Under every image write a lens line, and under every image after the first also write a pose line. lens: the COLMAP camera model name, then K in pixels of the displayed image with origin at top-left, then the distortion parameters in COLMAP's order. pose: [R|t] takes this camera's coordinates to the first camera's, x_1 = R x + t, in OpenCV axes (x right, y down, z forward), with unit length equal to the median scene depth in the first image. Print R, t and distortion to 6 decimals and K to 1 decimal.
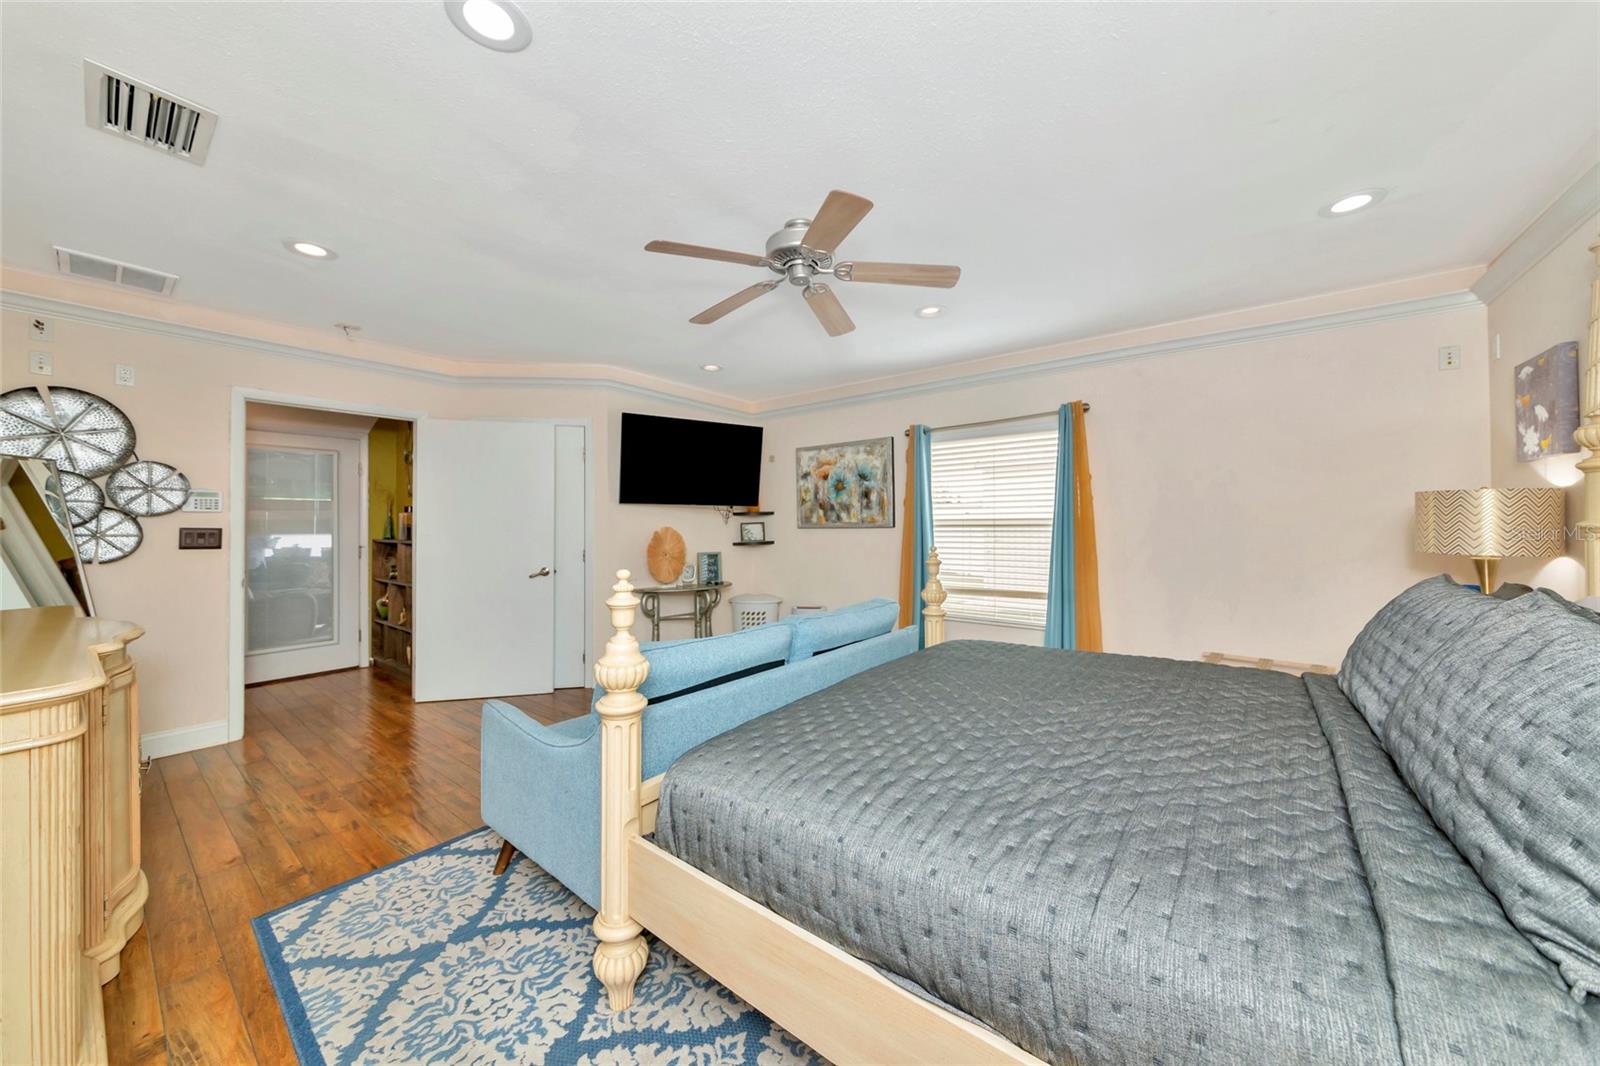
lens RADIAL K [[563.7, 0, 796.6], [0, 563.7, 521.9], [0, 0, 1]] dist [0.000635, -0.000019]
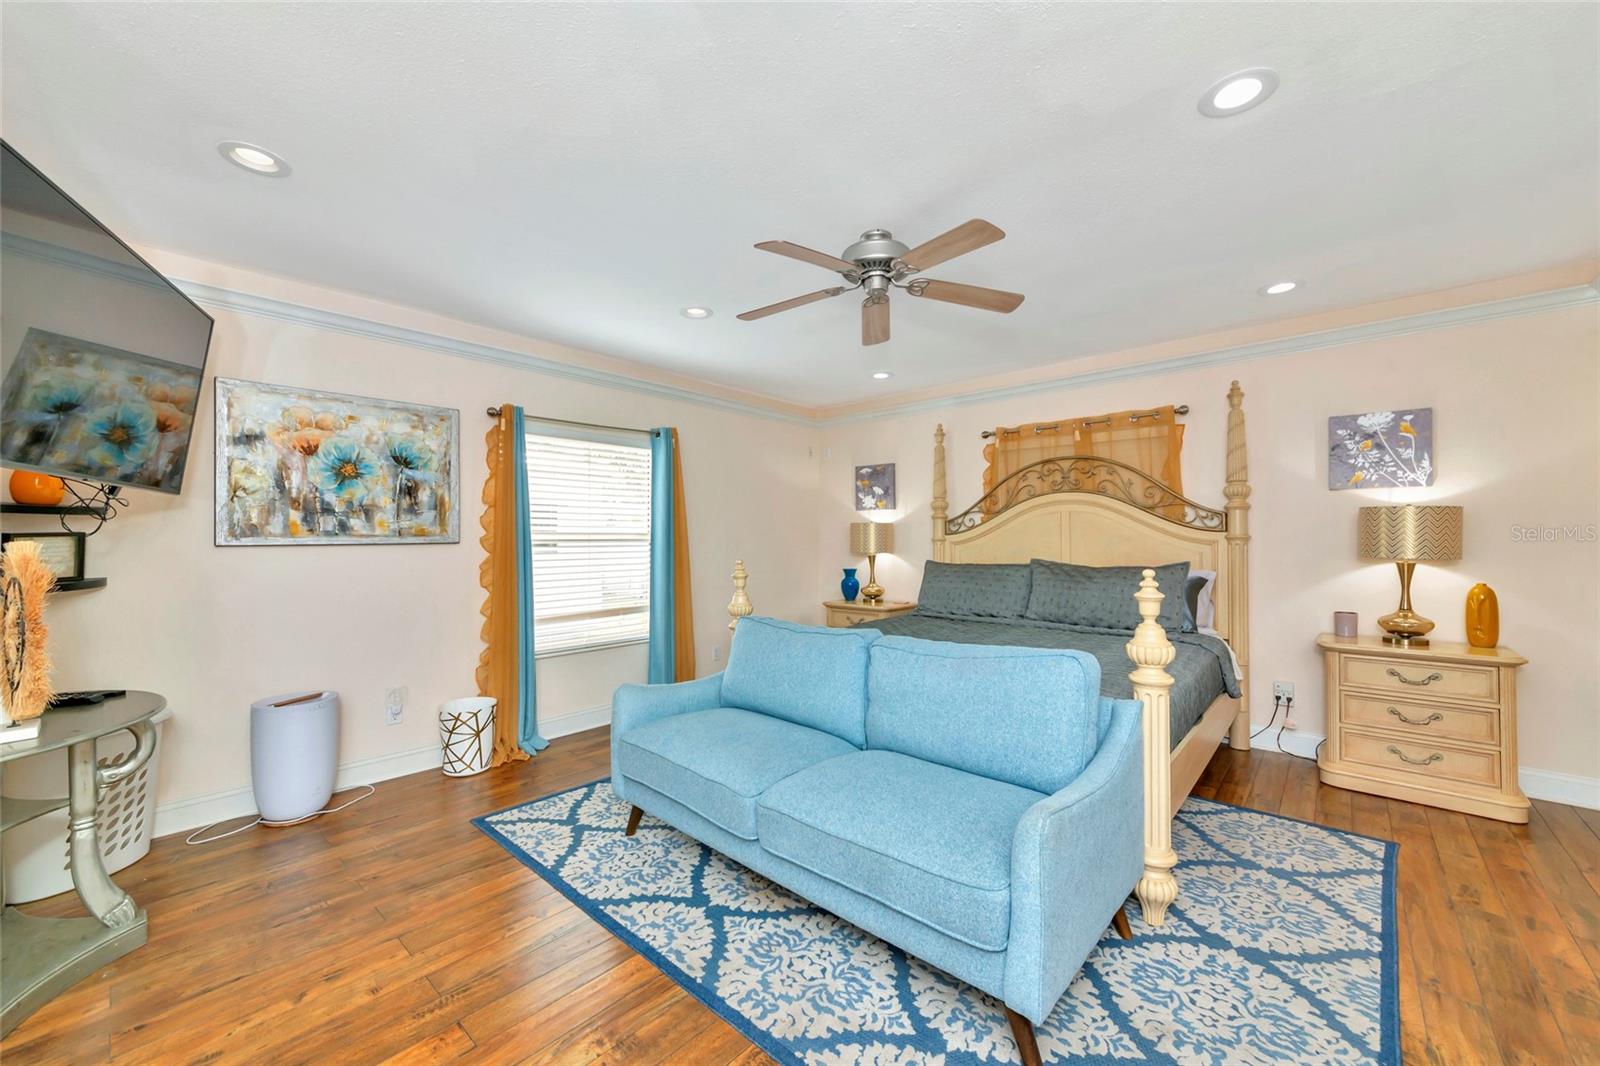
lens RADIAL K [[630.2, 0, 804.3], [0, 630.2, 544.4], [0, 0, 1]] dist [0.010683, 0.000078]
pose [[0.053660, -0.006084, 0.998541, -0.591738], [-0.002203, 0.999978, 0.006211, 0.006031], [-0.998557, -0.002533, 0.053645, 0.563879]]
